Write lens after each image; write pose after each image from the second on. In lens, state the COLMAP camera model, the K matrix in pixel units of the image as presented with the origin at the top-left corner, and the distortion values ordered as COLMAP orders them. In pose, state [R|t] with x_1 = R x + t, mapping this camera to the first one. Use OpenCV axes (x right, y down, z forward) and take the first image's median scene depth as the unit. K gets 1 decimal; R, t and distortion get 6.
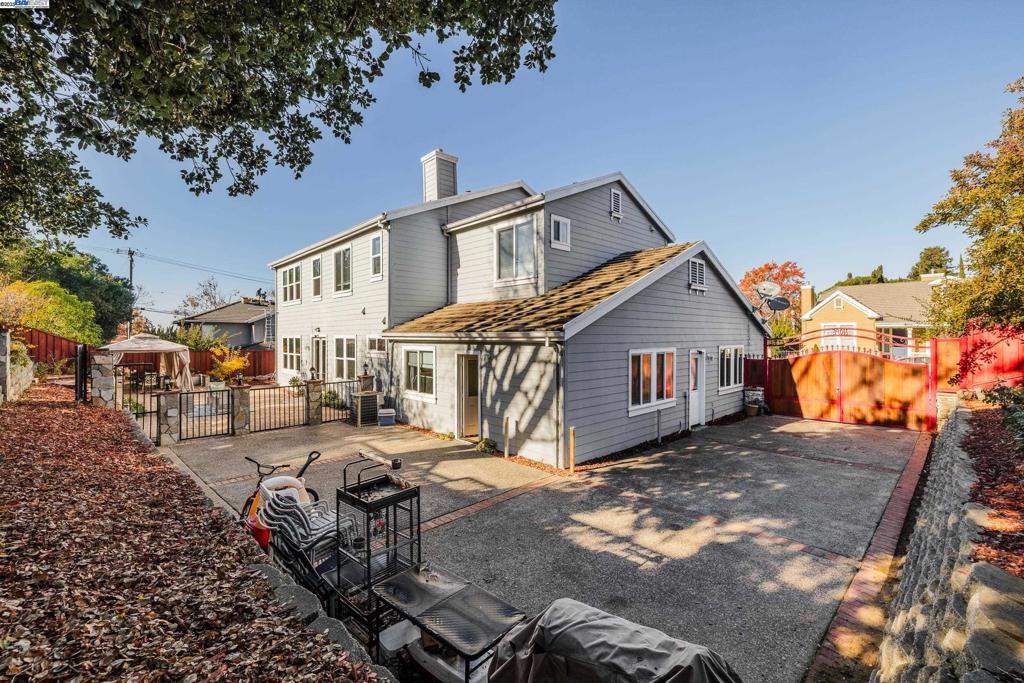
lens RADIAL K [[434.2, 0, 507.4], [0, 434.2, 345.1], [0, 0, 1]] dist [0.000263, 0.000114]
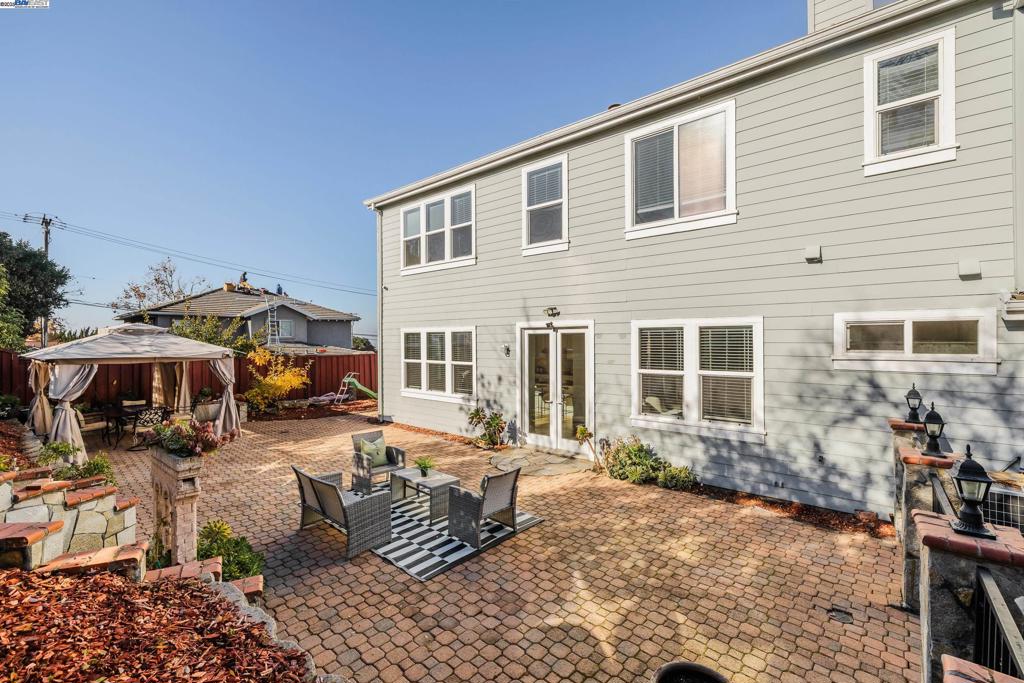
lens RADIAL K [[434.2, 0, 517.0], [0, 434.2, 343.0], [0, 0, 1]] dist [0.000263, 0.000114]
pose [[0.991156, -0.003234, 0.132664, -0.435811], [0.005090, 0.999894, -0.013656, 0.004128], [-0.132606, 0.014211, 0.991067, 0.427881]]
